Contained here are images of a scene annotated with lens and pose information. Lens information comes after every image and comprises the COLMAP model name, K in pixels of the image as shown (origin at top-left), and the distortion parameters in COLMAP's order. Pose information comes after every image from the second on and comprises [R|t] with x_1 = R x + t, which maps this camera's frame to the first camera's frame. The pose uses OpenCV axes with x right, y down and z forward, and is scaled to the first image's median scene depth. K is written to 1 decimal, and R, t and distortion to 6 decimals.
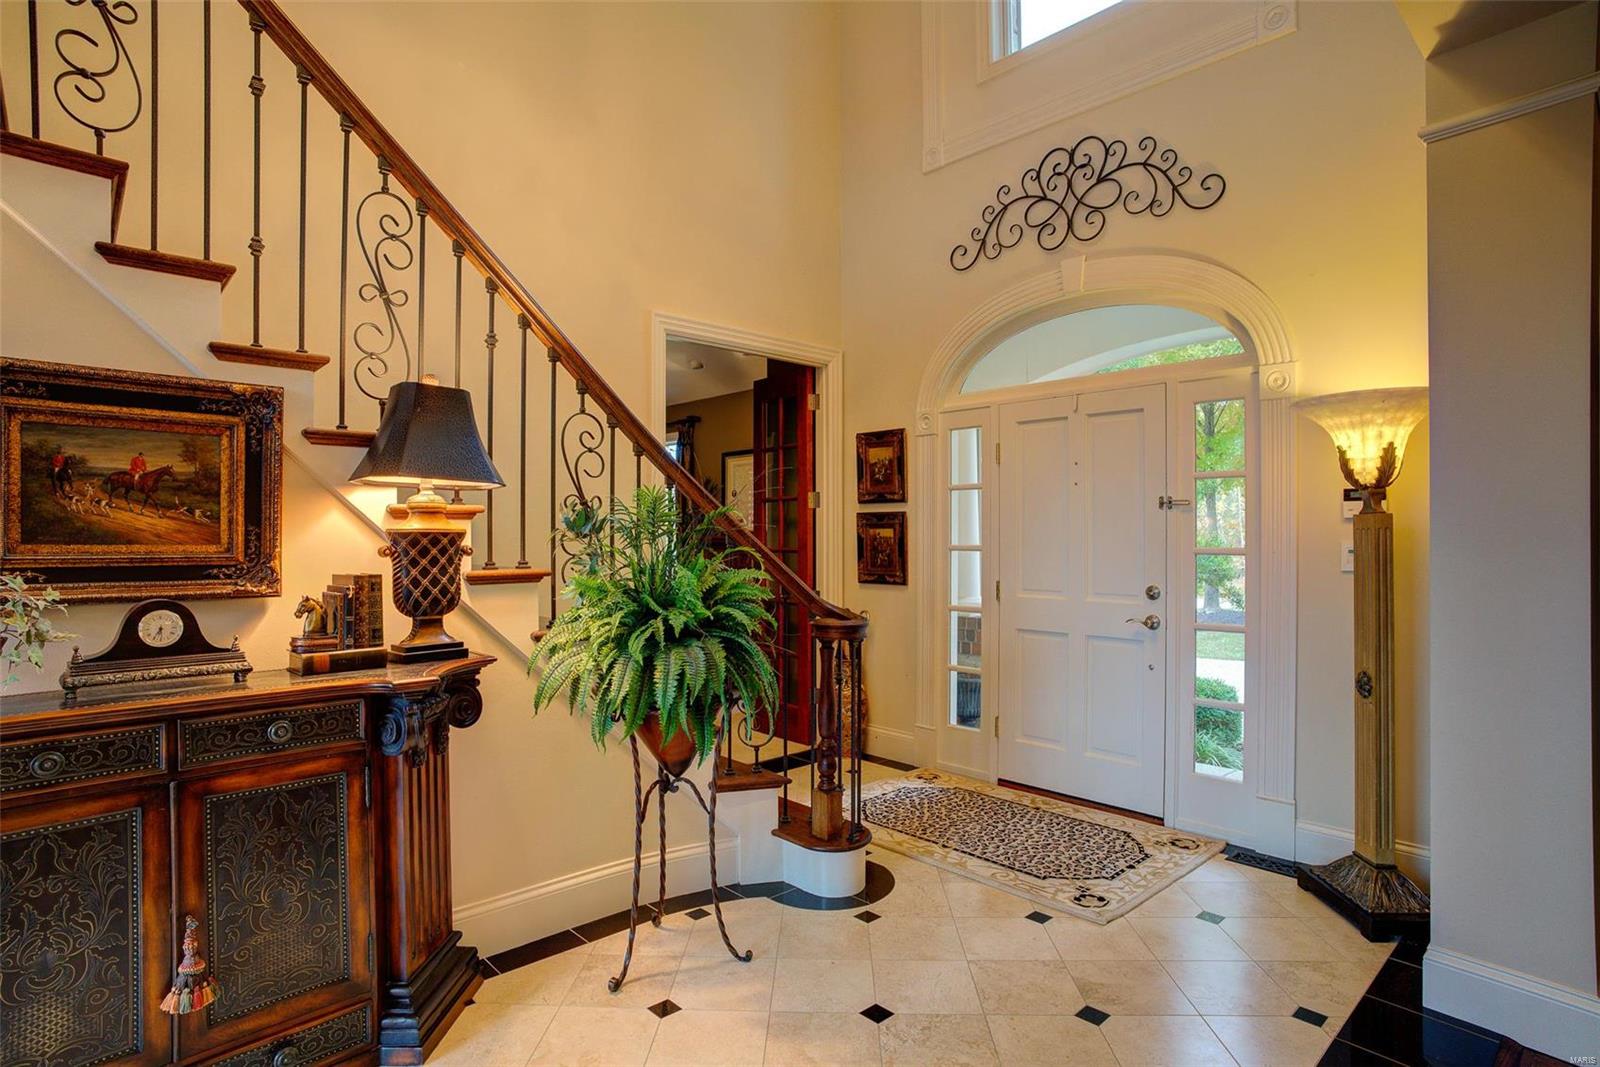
lens RADIAL K [[833.6, 0, 797.0], [0, 833.6, 541.8], [0, 0, 1]] dist [-0.078324, 0.043929]
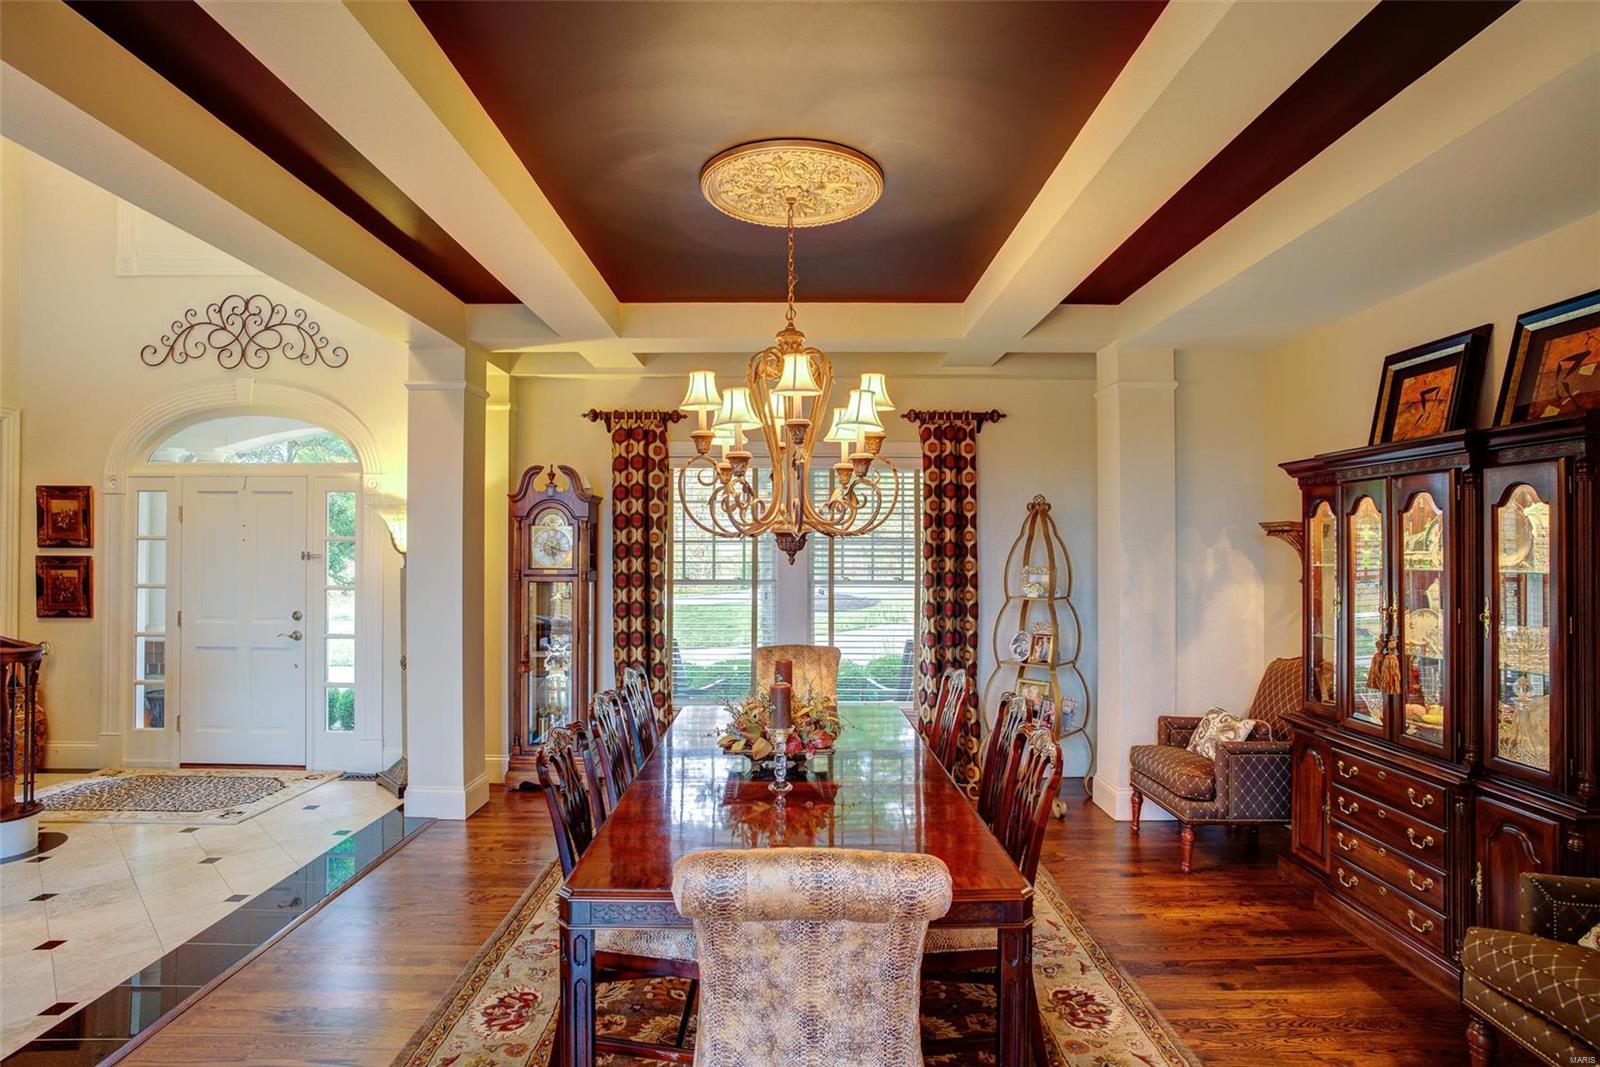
lens RADIAL K [[833.6, 0, 797.0], [0, 833.6, 541.8], [0, 0, 1]] dist [-0.078324, 0.043929]
pose [[0.679144, 0.010048, 0.733936, -0.033978], [0.000998, 0.999893, -0.014613, -0.044824], [-0.734004, 0.010656, 0.679061, -0.607956]]
